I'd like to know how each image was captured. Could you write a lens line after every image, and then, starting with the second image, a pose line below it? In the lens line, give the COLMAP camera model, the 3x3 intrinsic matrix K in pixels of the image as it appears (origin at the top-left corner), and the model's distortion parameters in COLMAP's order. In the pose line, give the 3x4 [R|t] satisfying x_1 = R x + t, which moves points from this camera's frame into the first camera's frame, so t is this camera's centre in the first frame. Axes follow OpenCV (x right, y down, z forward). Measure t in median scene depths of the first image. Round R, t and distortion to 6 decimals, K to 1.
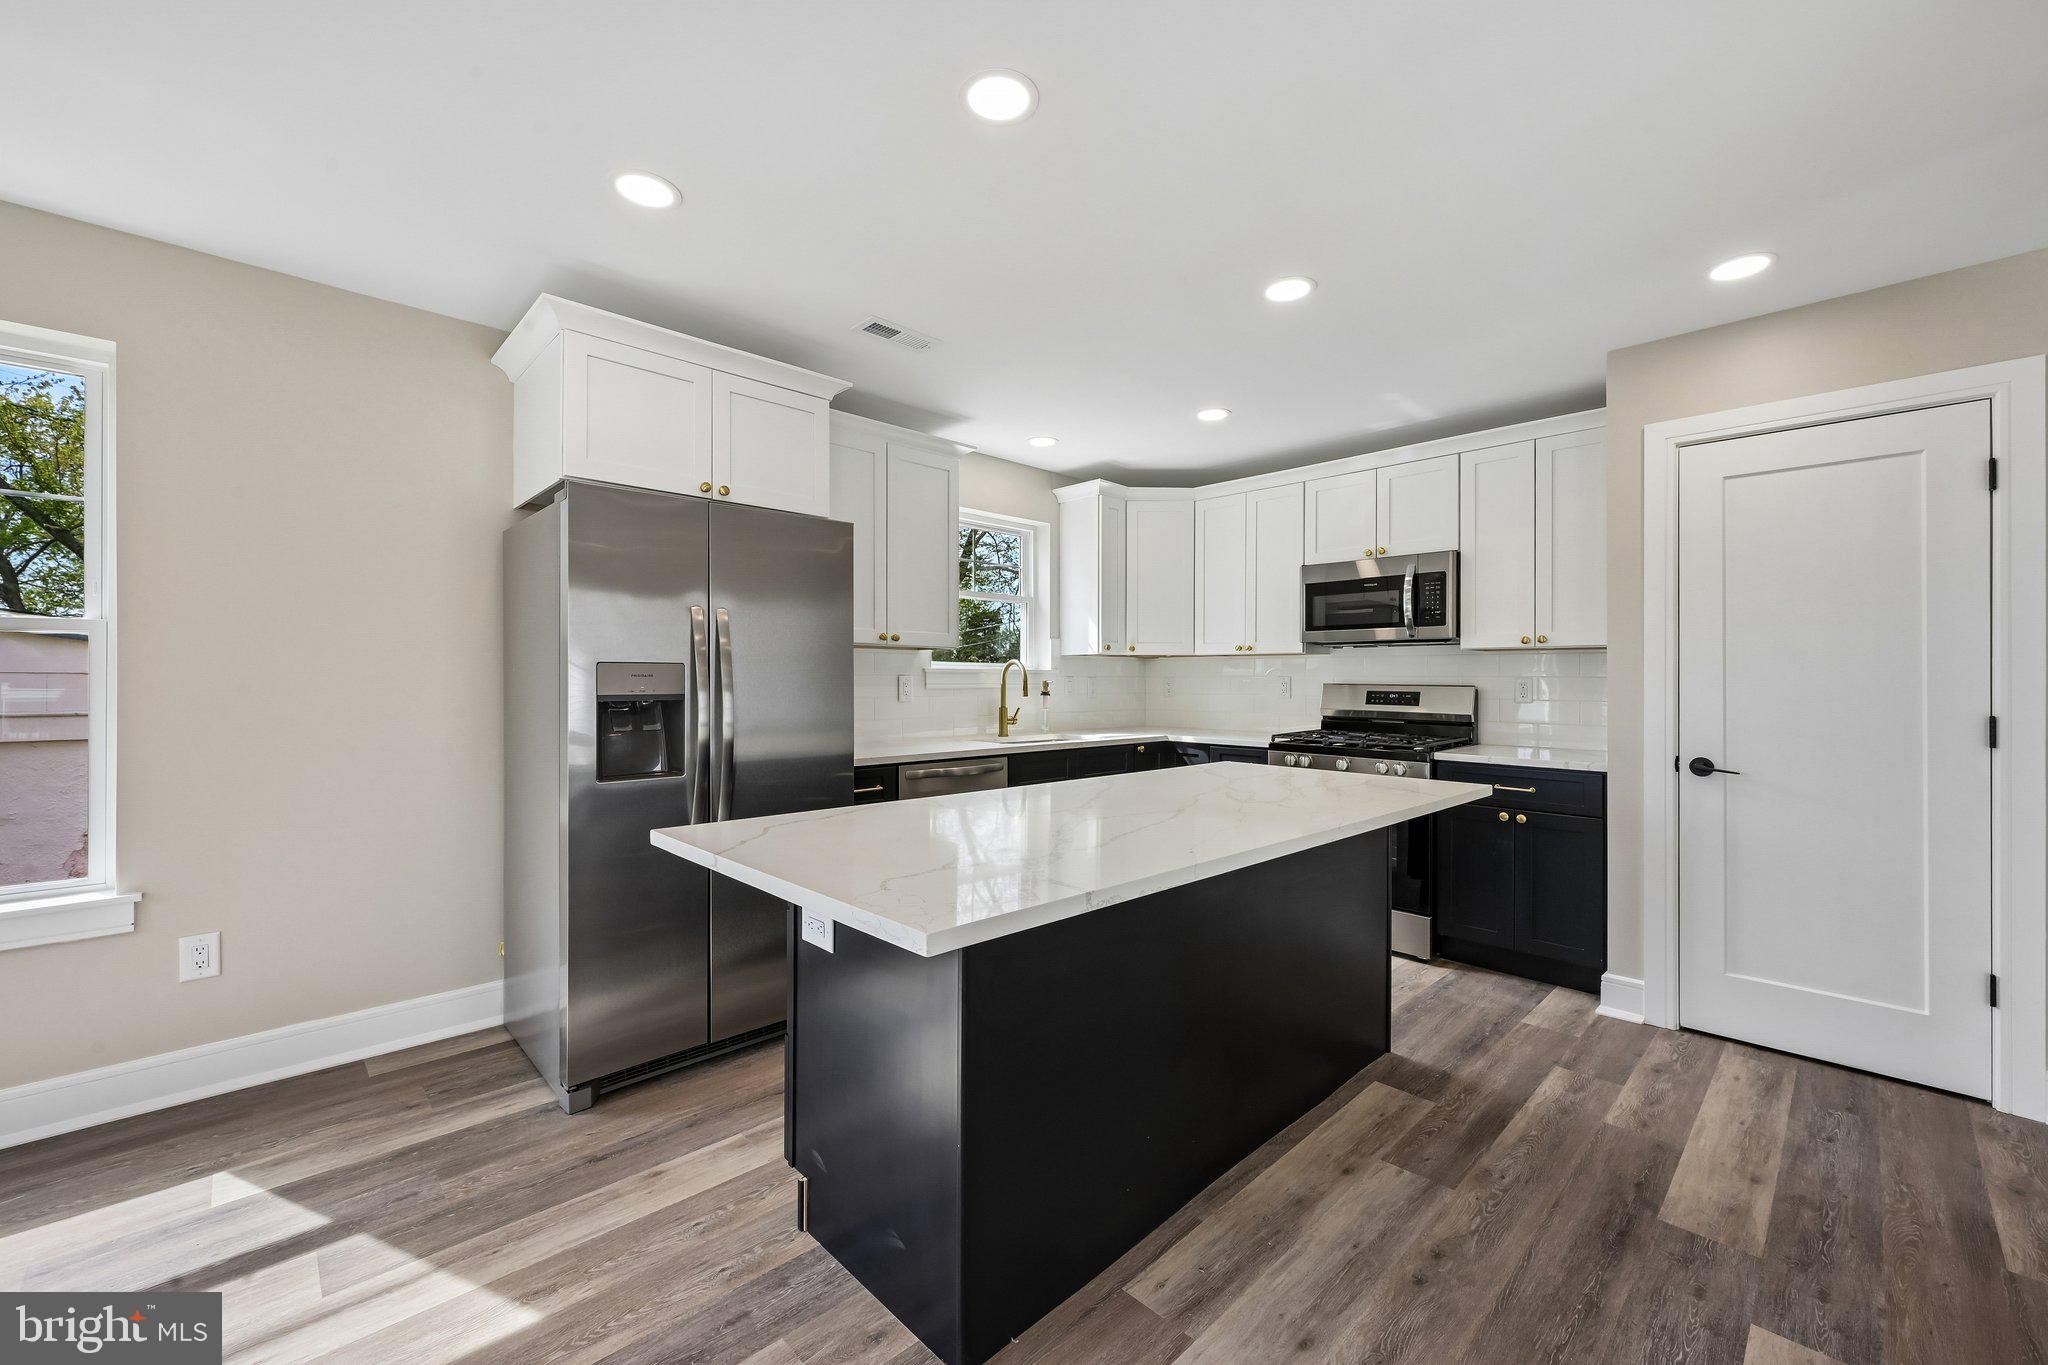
lens RADIAL K [[816.7, 0, 1029.4], [0, 816.7, 674.5], [0, 0, 1]] dist [-0.000033, -0.000240]
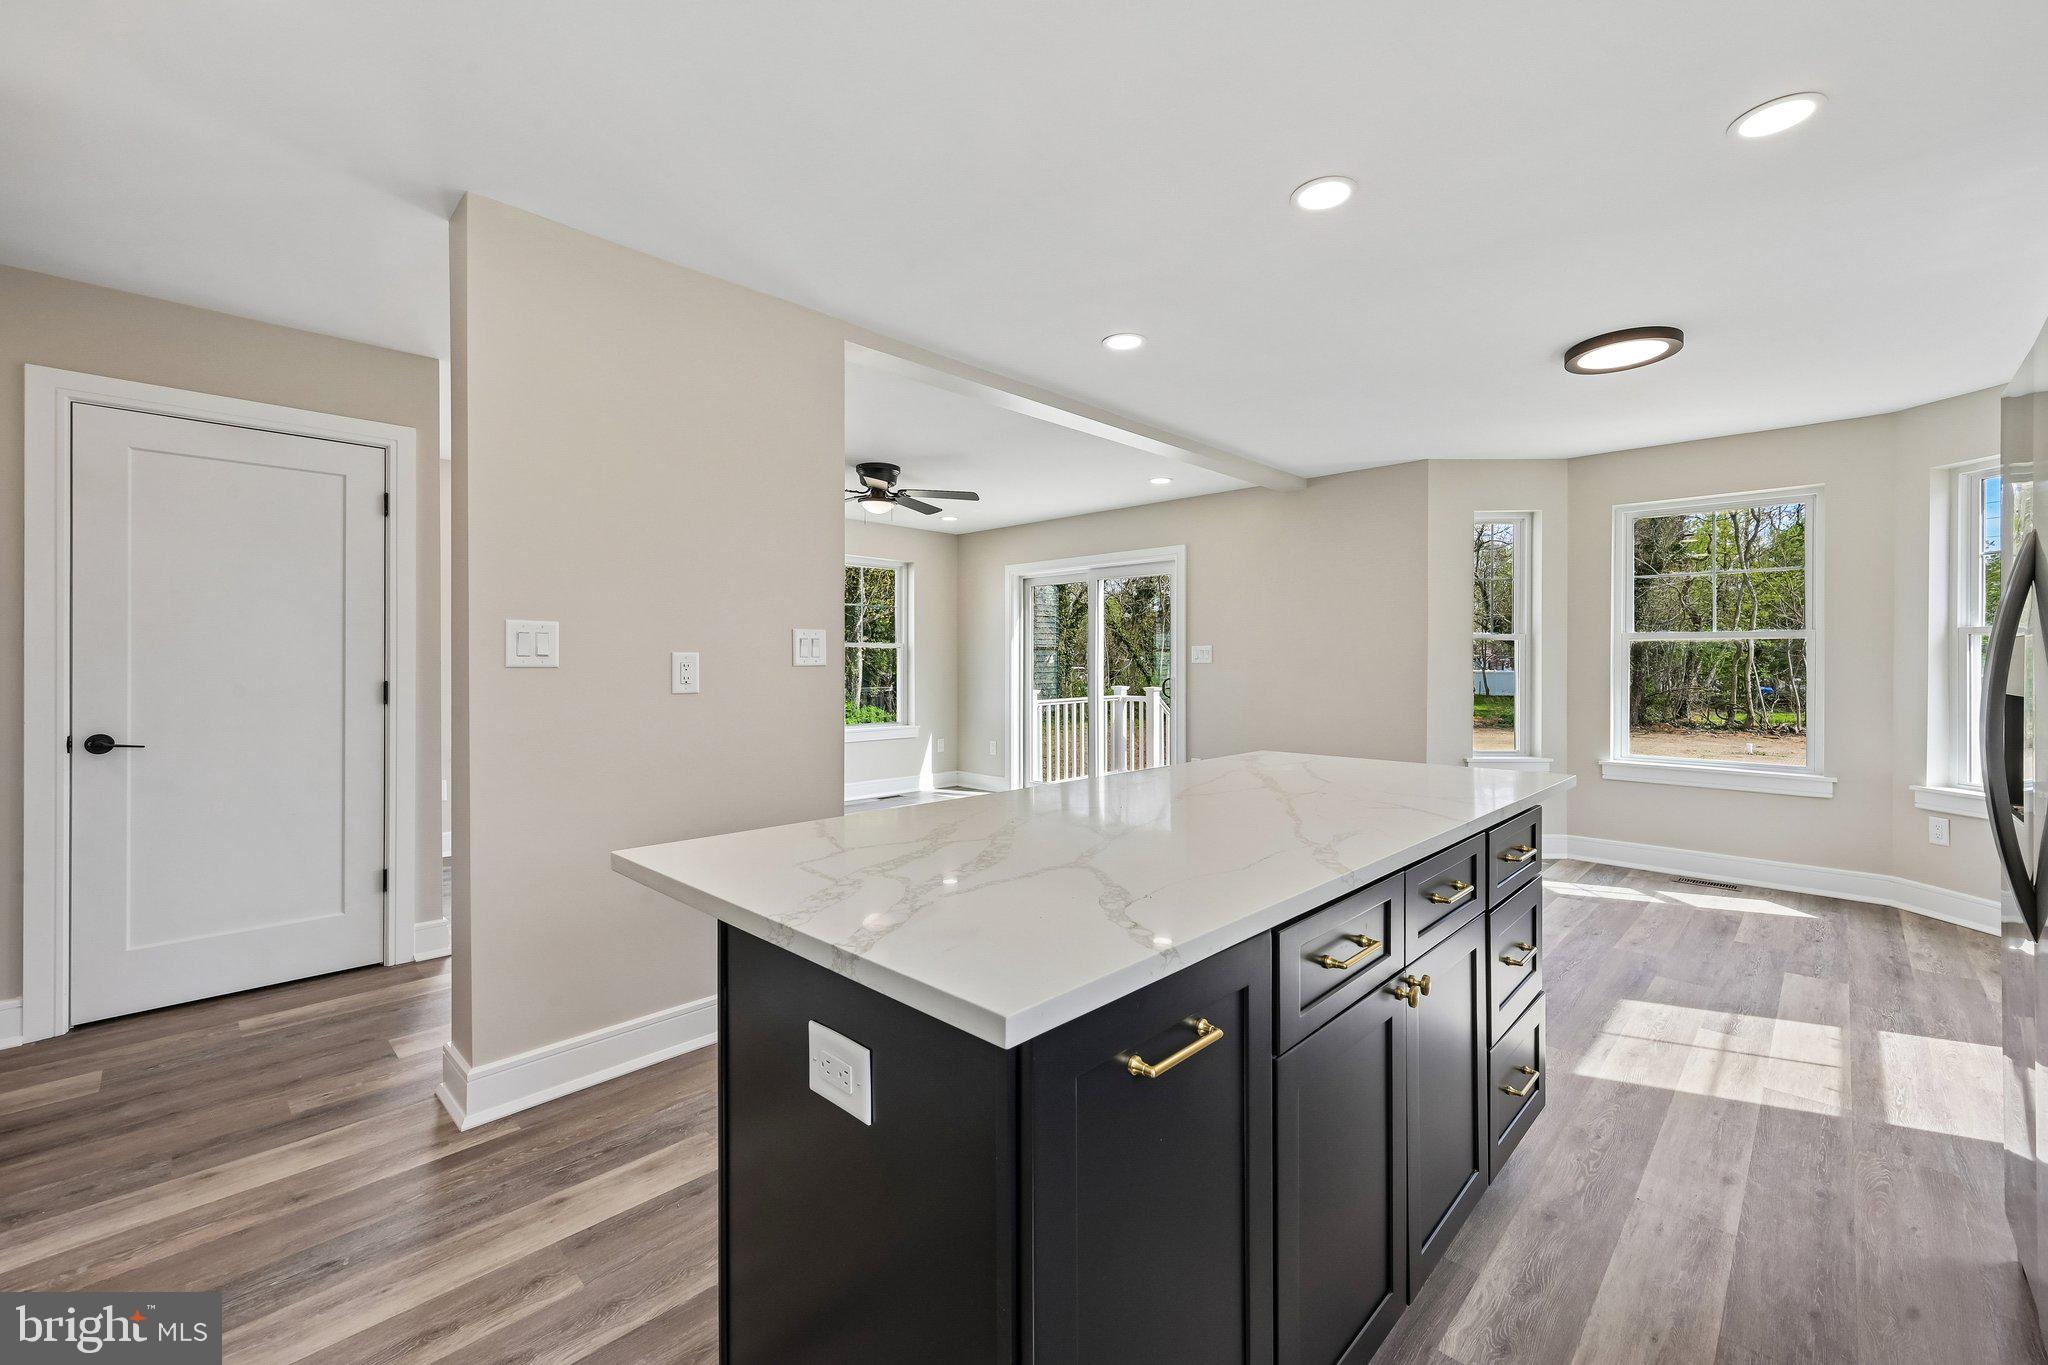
lens RADIAL K [[841.1, 0, 1030.9], [0, 841.1, 664.1], [0, 0, 1]] dist [0.001922, 0.000210]
pose [[-0.999573, -0.004101, -0.028918, 0.210760], [-0.004060, 0.999991, -0.001496, 0.007104], [0.028924, -0.001378, -0.999581, 1.070321]]
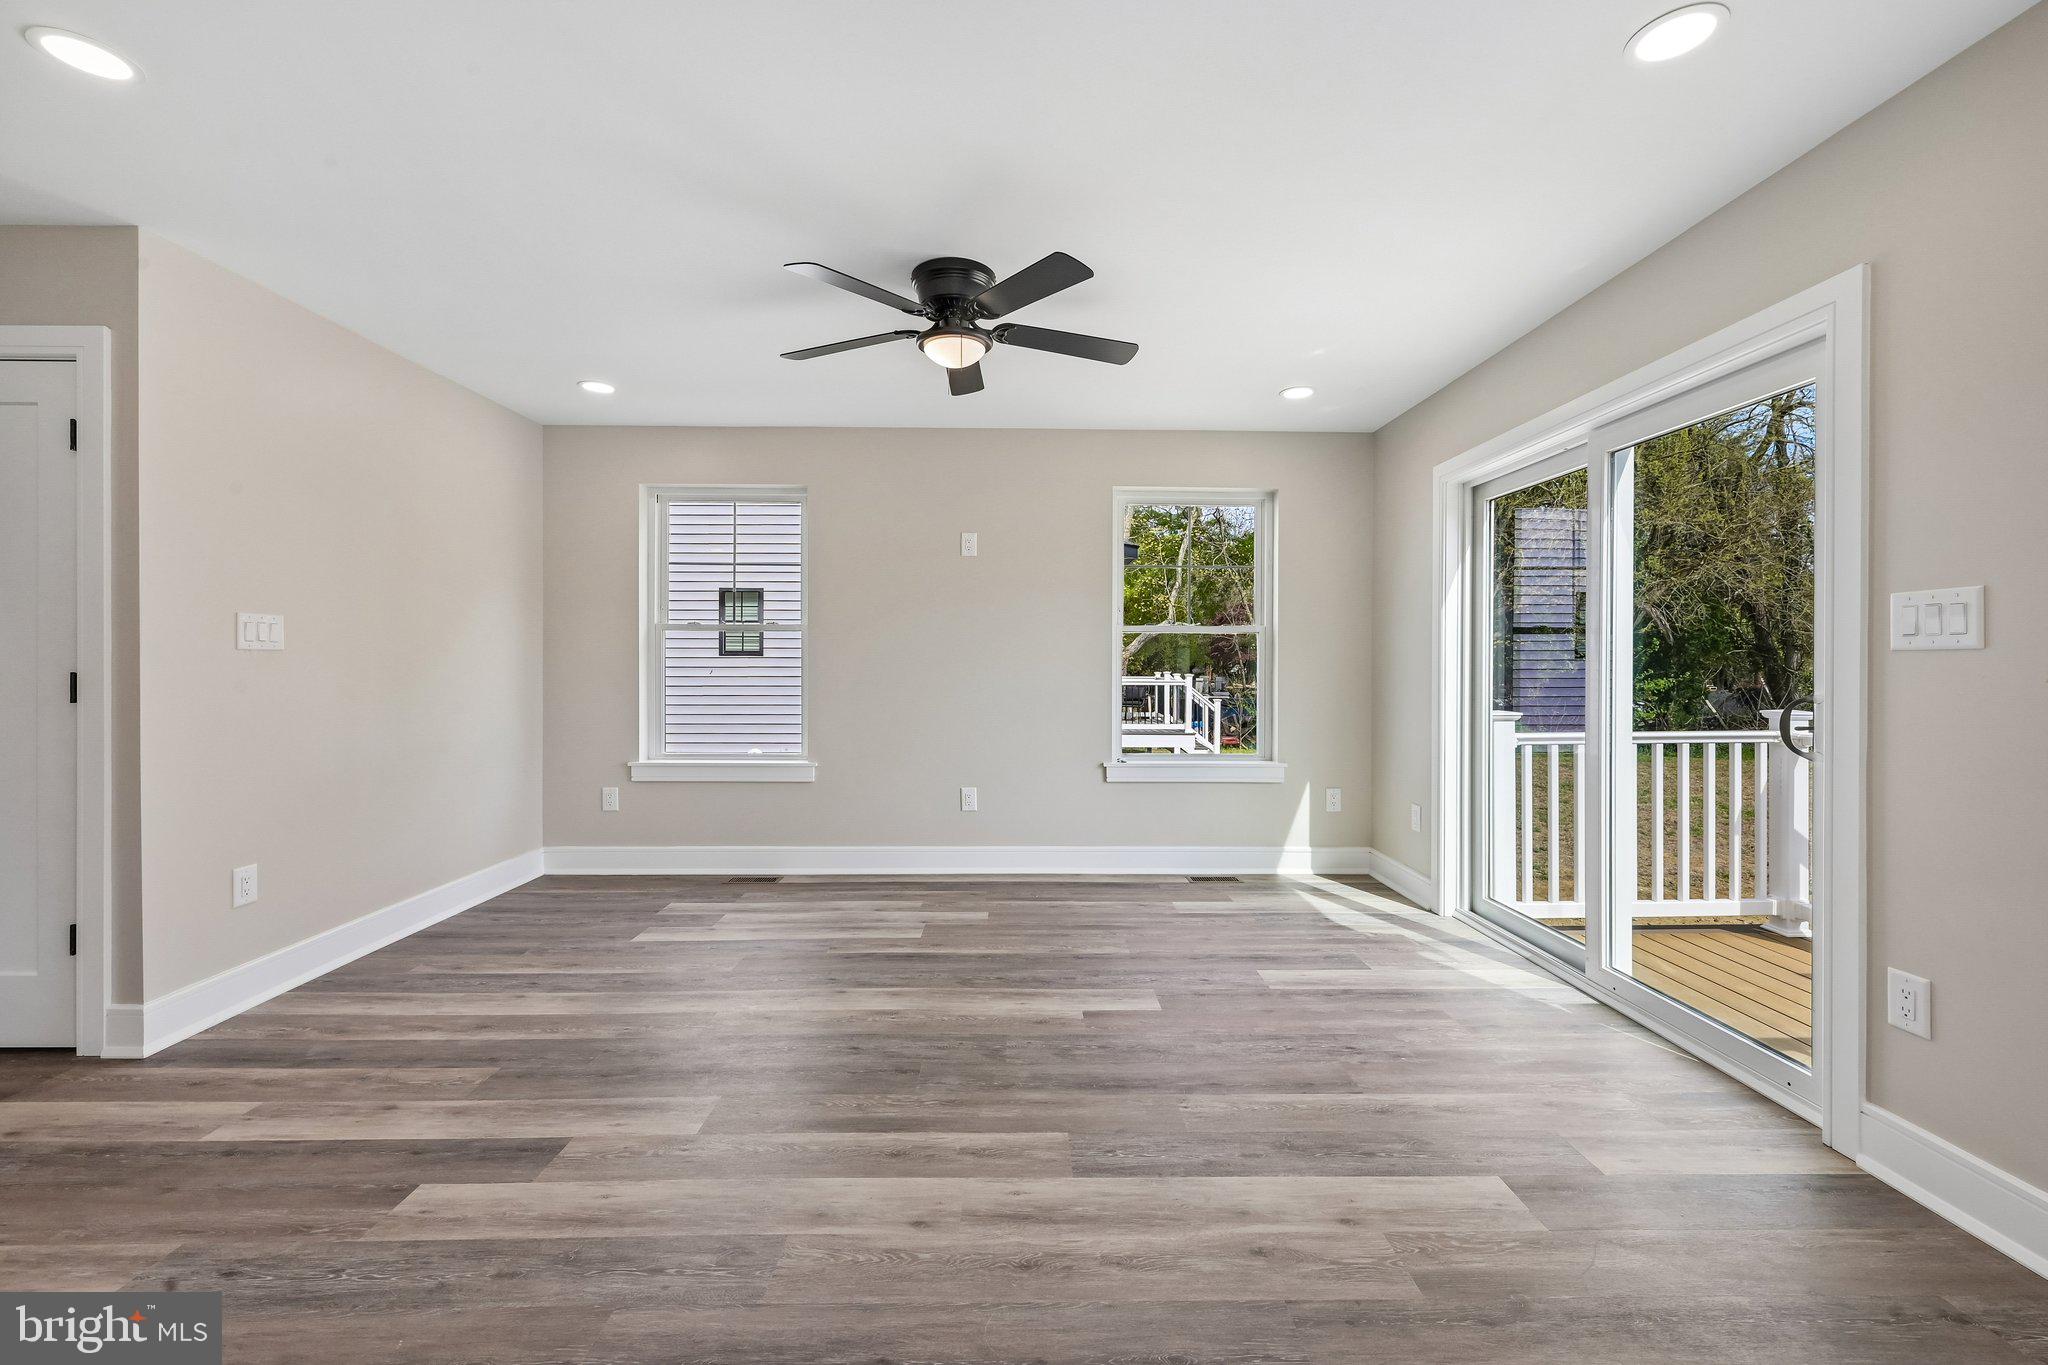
lens RADIAL K [[818.5, 0, 1027.6], [0, 818.5, 669.5], [0, 0, 1]] dist [-0.001257, -0.000028]
pose [[-0.727674, -0.011538, 0.685826, -0.124752], [-0.008976, 0.999933, 0.007298, 0.013831], [-0.685865, -0.000845, -0.727729, 0.095130]]
